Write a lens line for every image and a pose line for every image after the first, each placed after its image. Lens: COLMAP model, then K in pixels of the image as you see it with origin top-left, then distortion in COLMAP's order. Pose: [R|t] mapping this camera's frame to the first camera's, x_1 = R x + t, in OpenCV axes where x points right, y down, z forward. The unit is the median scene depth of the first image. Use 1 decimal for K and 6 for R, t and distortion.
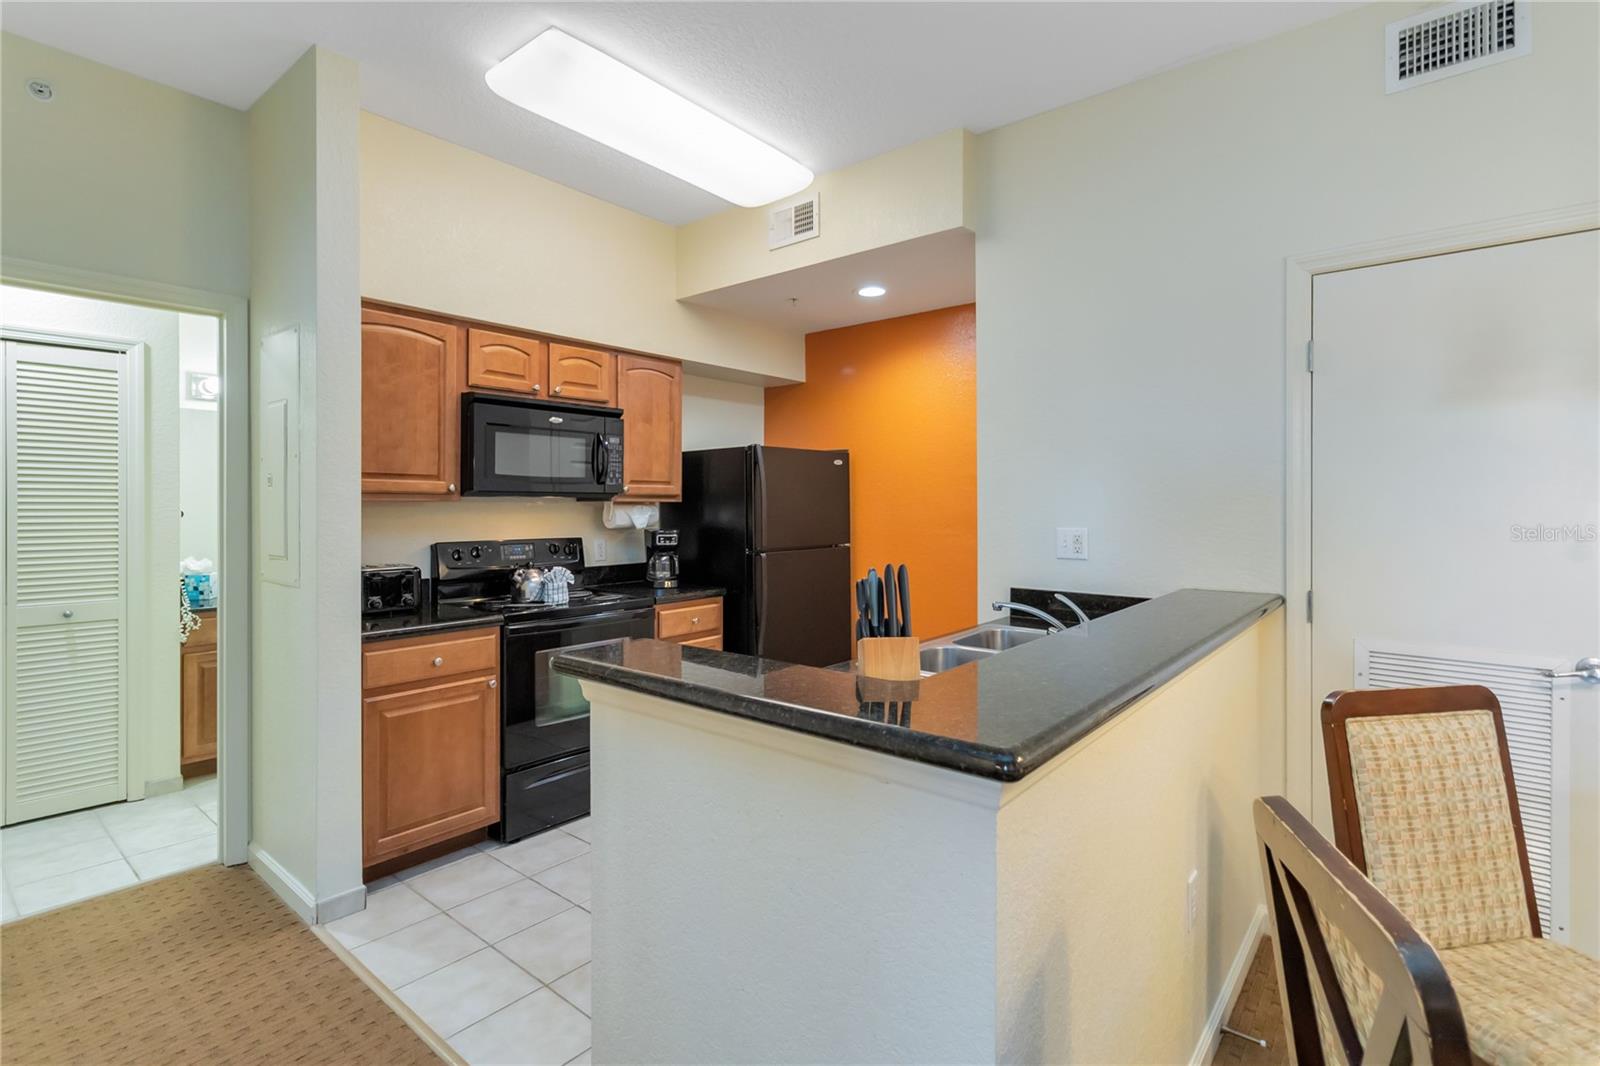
lens RADIAL K [[757.2, 0, 801.2], [0, 757.2, 507.8], [0, 0, 1]] dist [-0.003422, -0.000607]
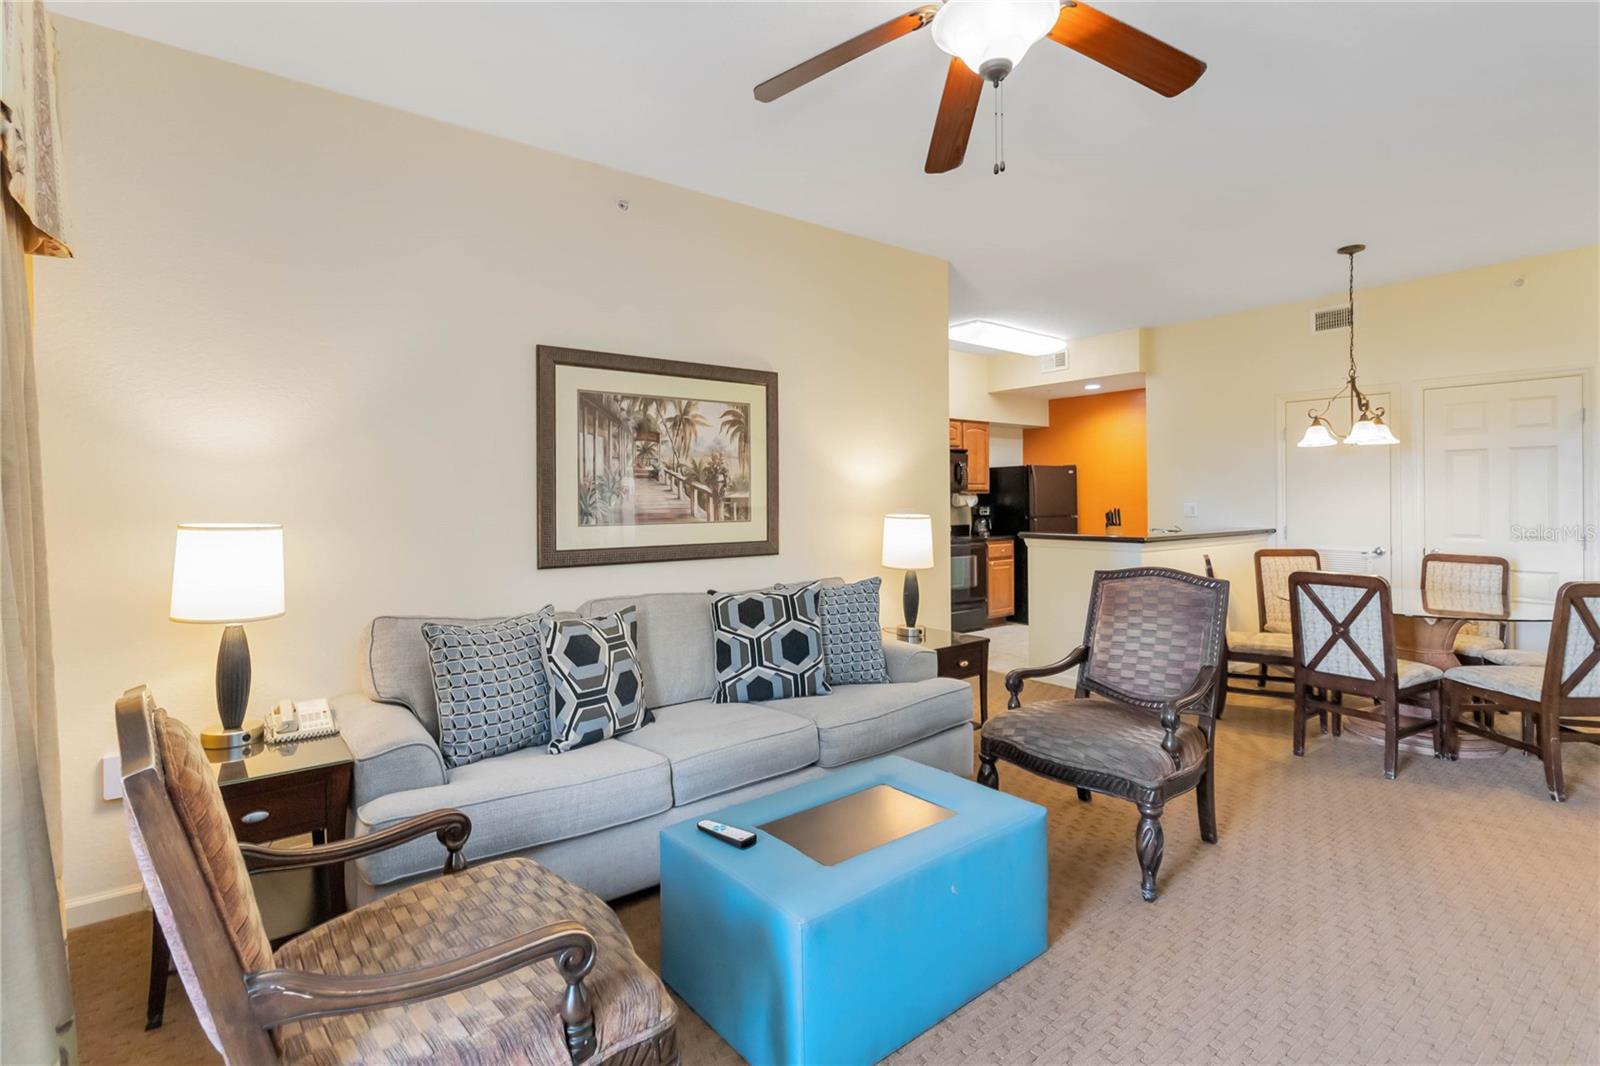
lens RADIAL K [[757.2, 0, 801.2], [0, 757.2, 507.8], [0, 0, 1]] dist [-0.003422, -0.000607]
pose [[0.974344, -0.003326, -0.225038, -0.218981], [0.005636, 0.999938, 0.009626, 0.009642], [0.224992, -0.010647, 0.974302, -1.188590]]
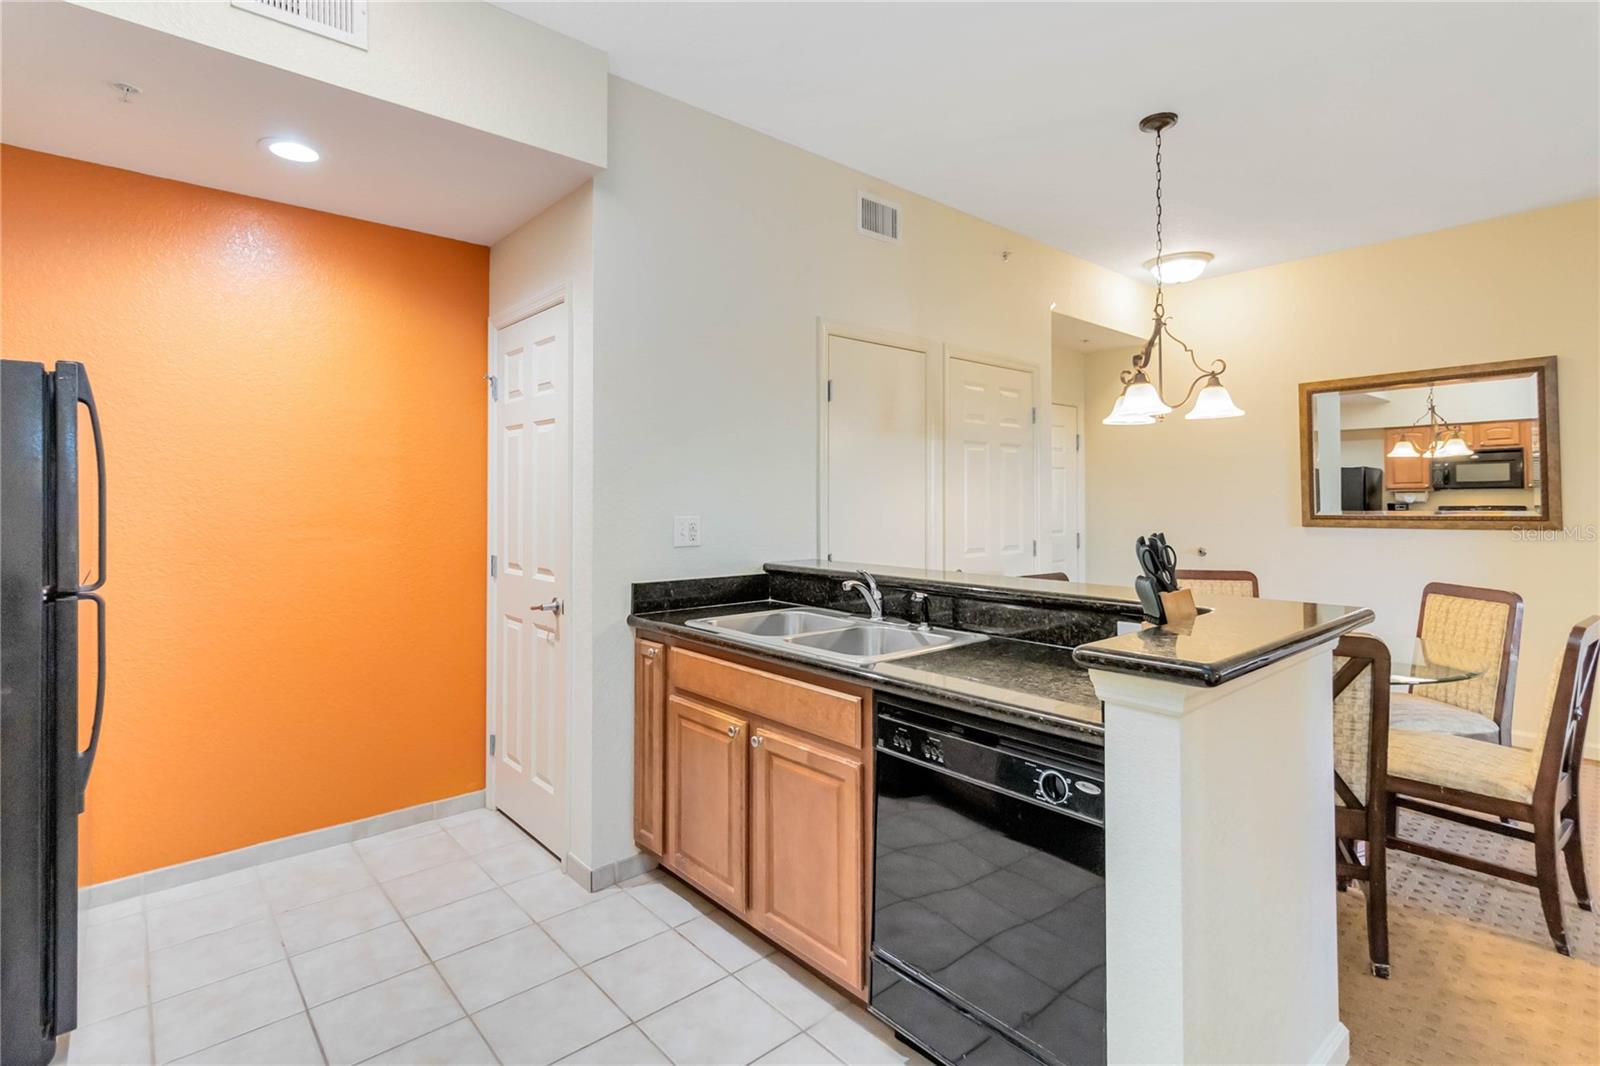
lens RADIAL K [[786.0, 0, 782.3], [0, 786.0, 496.4], [0, 0, 1]] dist [0.004215, -0.000163]
pose [[0.157469, 0.003753, 0.987517, -0.519514], [0.007511, 0.999959, -0.004998, 0.004908], [-0.987495, 0.008204, 0.157434, 0.541536]]
